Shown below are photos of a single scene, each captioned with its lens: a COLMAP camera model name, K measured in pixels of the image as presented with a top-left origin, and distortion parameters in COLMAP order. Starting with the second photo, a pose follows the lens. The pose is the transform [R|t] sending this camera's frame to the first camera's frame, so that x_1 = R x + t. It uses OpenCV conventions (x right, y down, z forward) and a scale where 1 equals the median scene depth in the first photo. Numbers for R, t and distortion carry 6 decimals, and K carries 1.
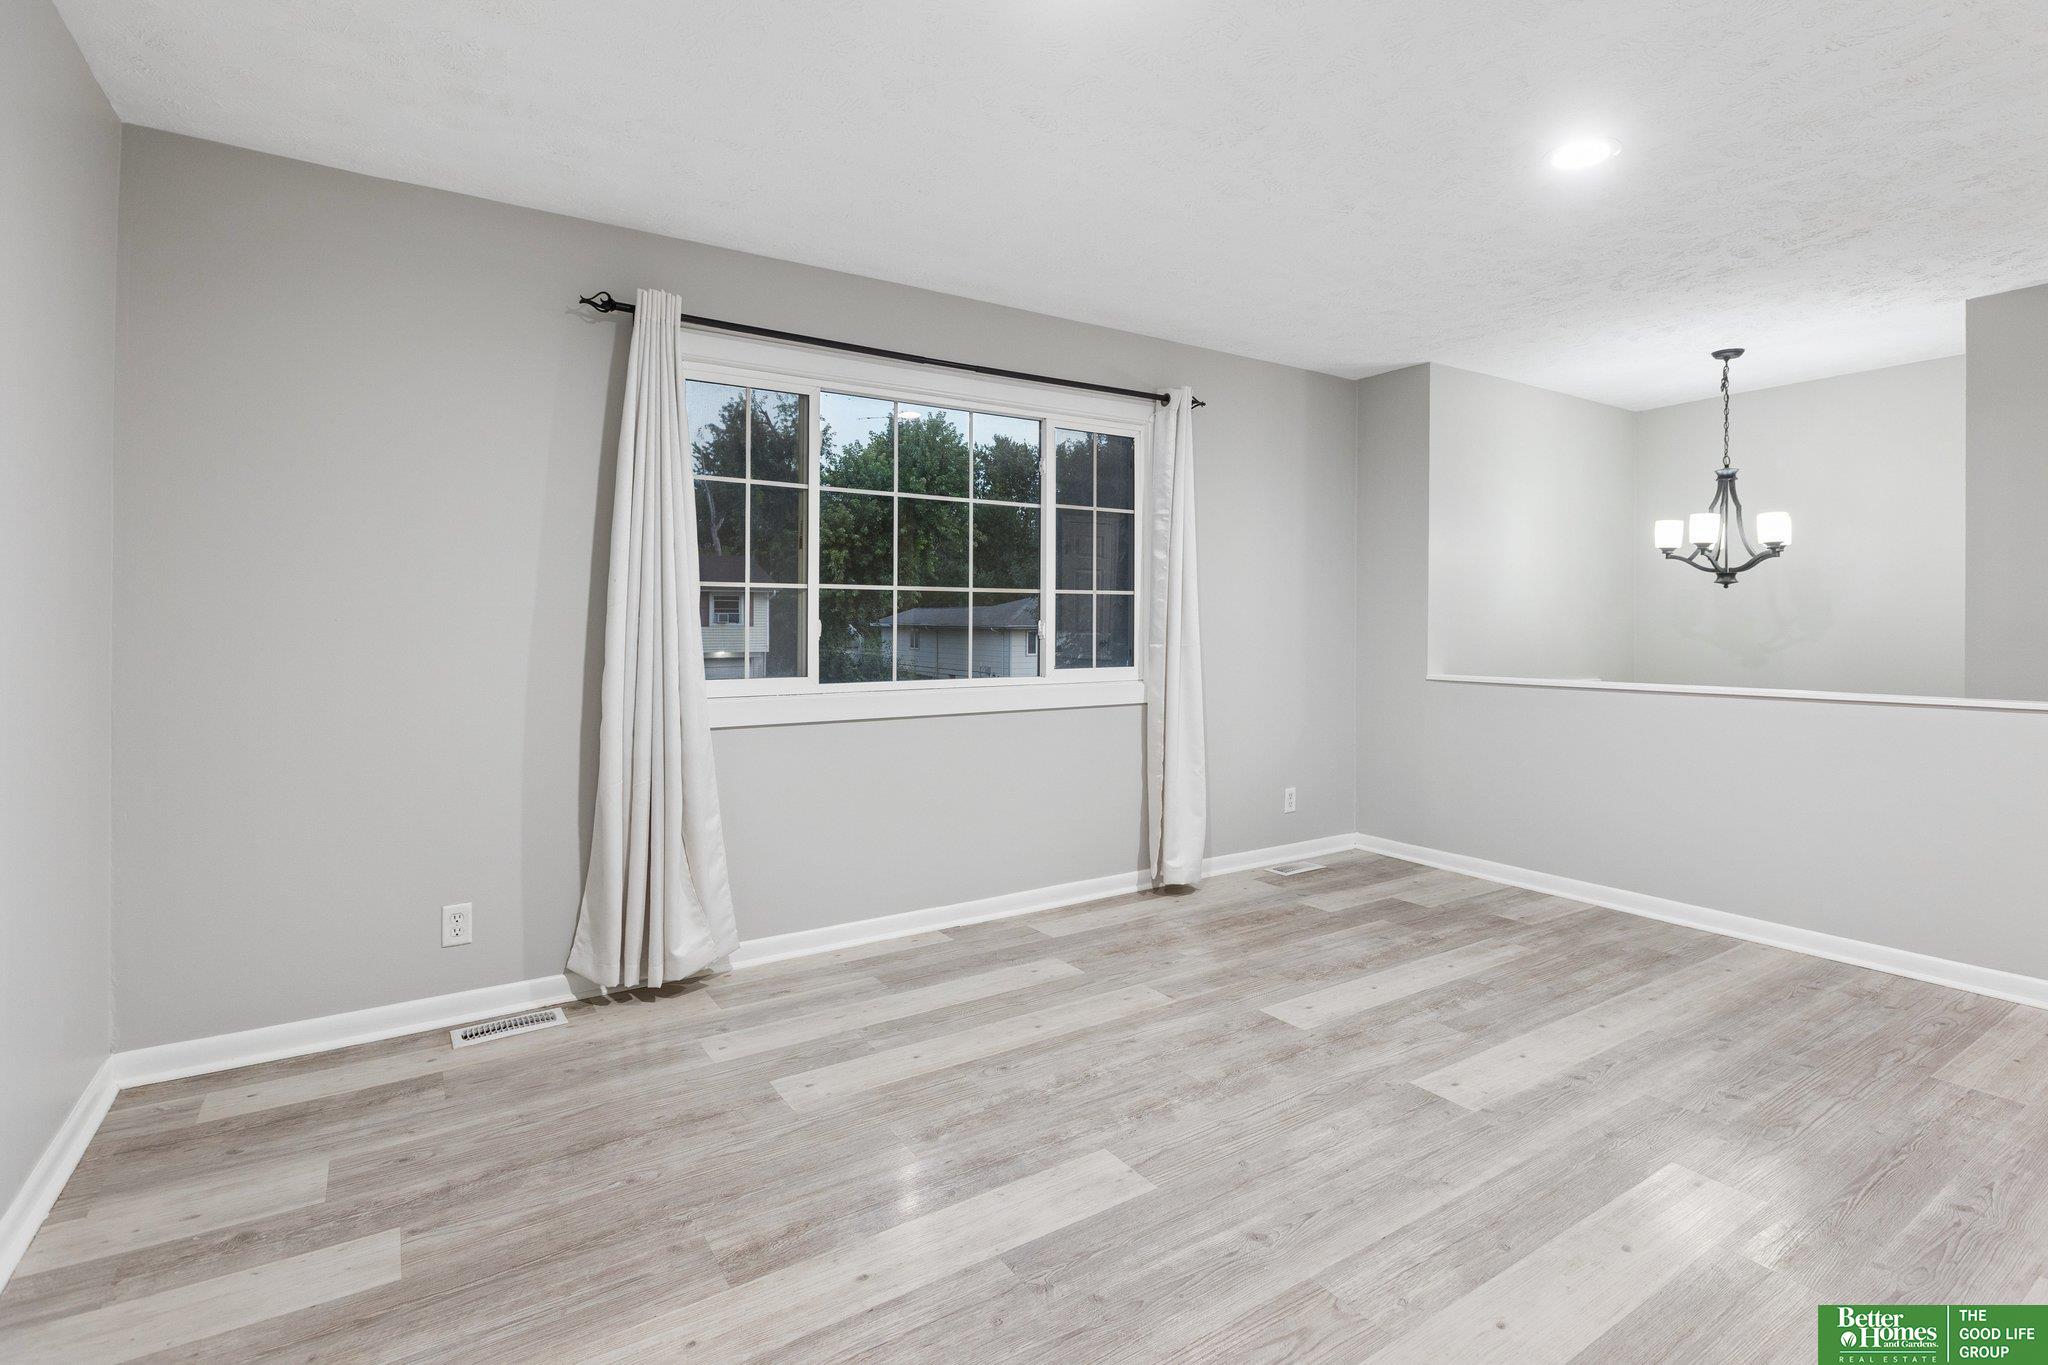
lens RADIAL K [[984.6, 0, 1038.2], [0, 984.6, 620.4], [0, 0, 1]] dist [-0.002090, -0.000388]
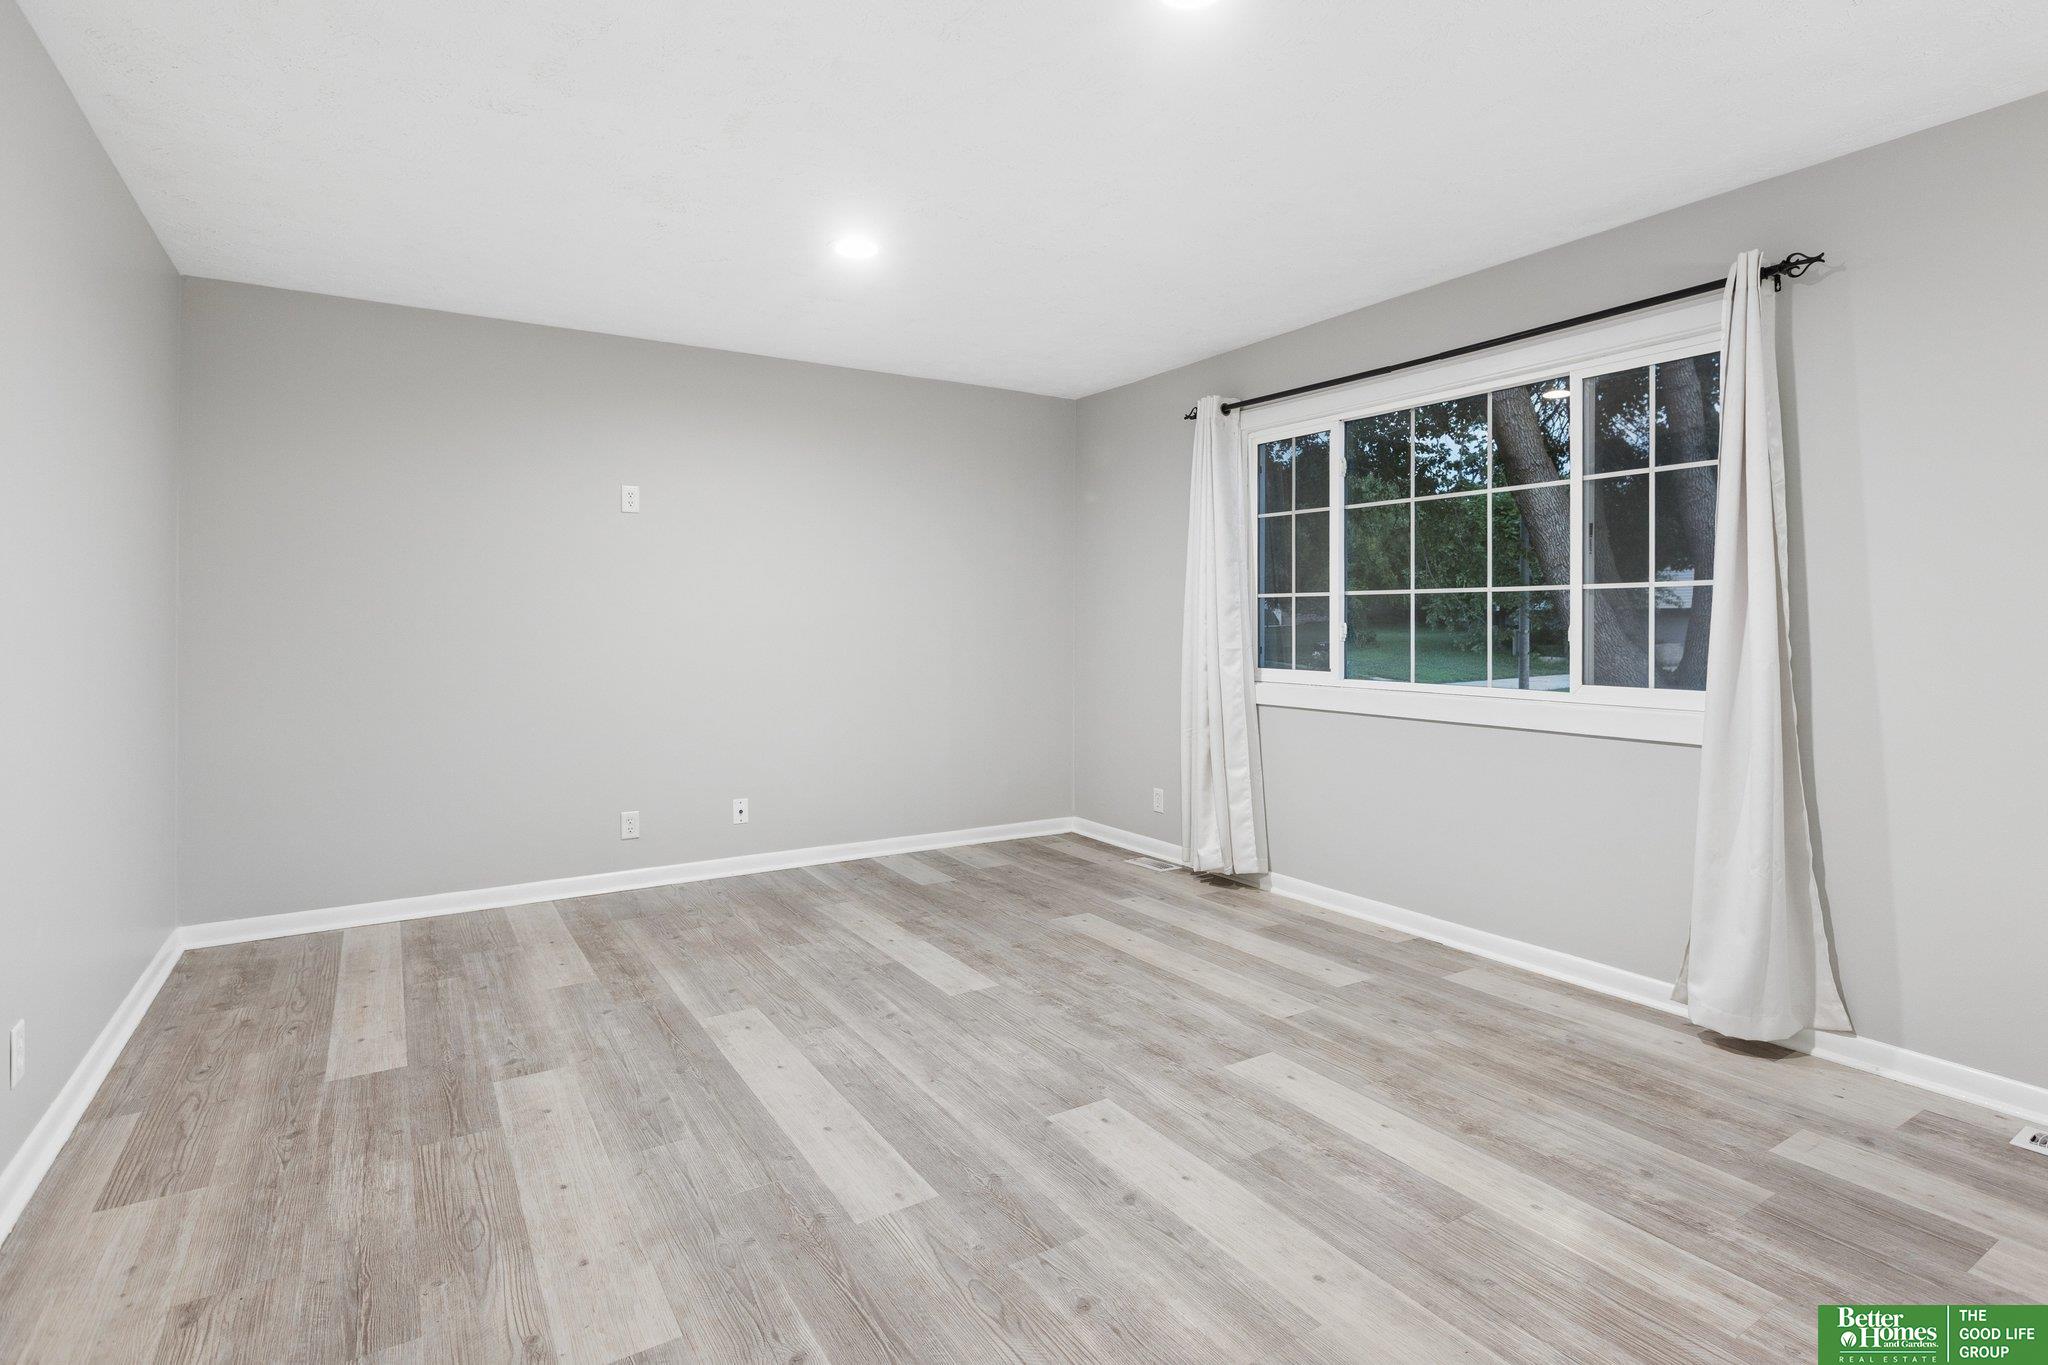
lens RADIAL K [[1009.7, 0, 1025.3], [0, 1009.7, 625.6], [0, 0, 1]] dist [-0.003489, -0.000130]
pose [[-0.021955, 0.002215, -0.999757, 1.132800], [0.001238, 0.999997, 0.002188, -0.000297], [0.999758, -0.001190, -0.021957, 0.775561]]
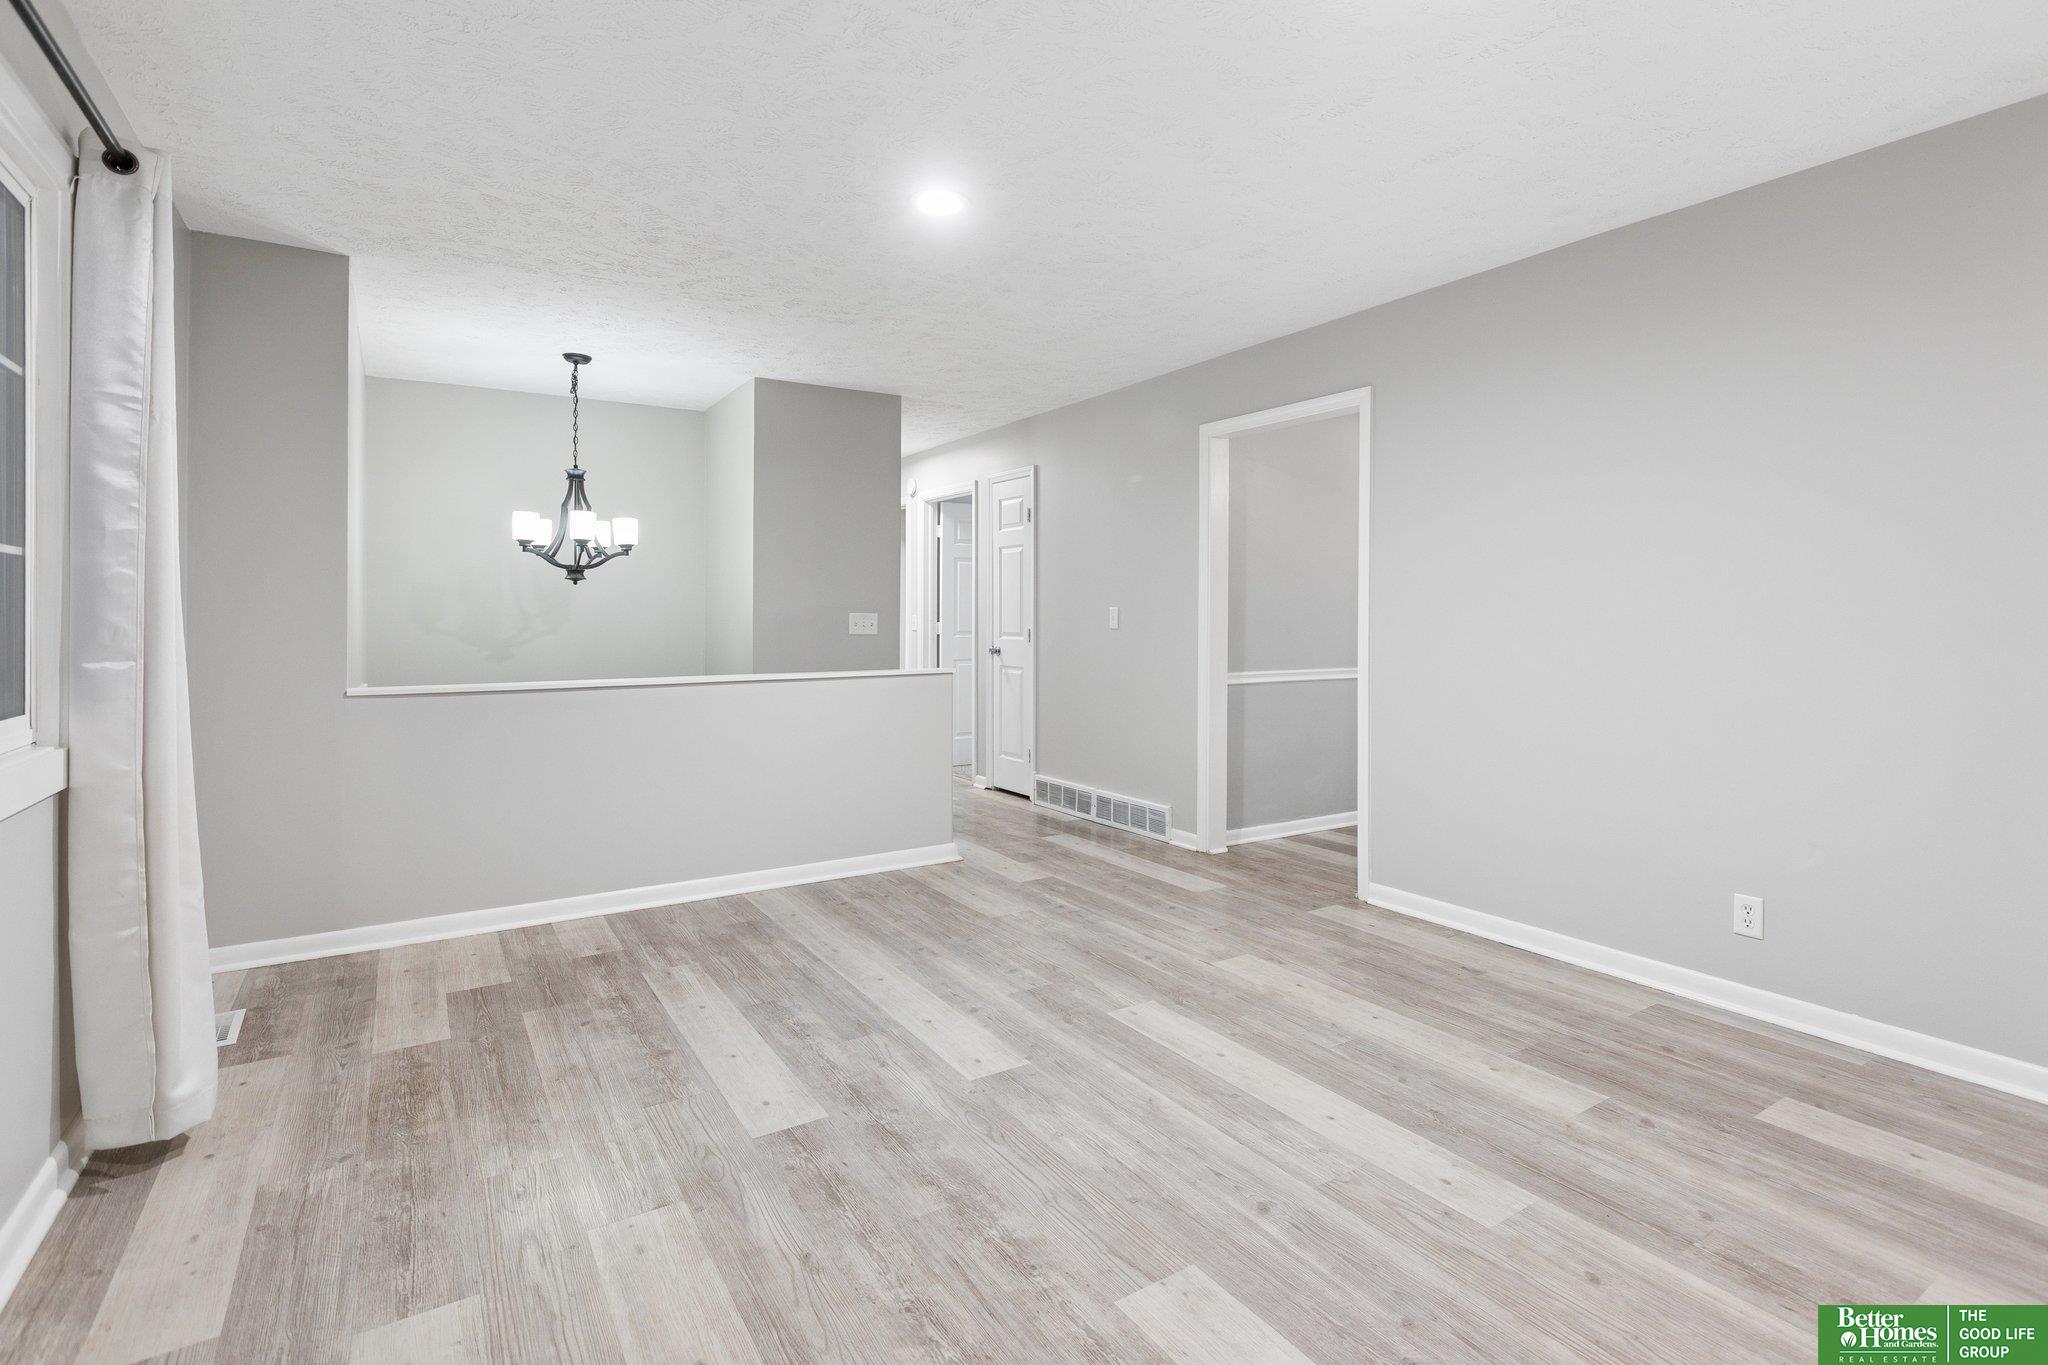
lens RADIAL K [[984.6, 0, 1038.2], [0, 984.6, 620.4], [0, 0, 1]] dist [-0.002090, -0.000388]
pose [[0.003264, -0.002850, 0.999991, -0.505468], [-0.002287, 0.999993, 0.002857, 0.001819], [-0.999992, -0.002296, 0.003258, 0.765367]]
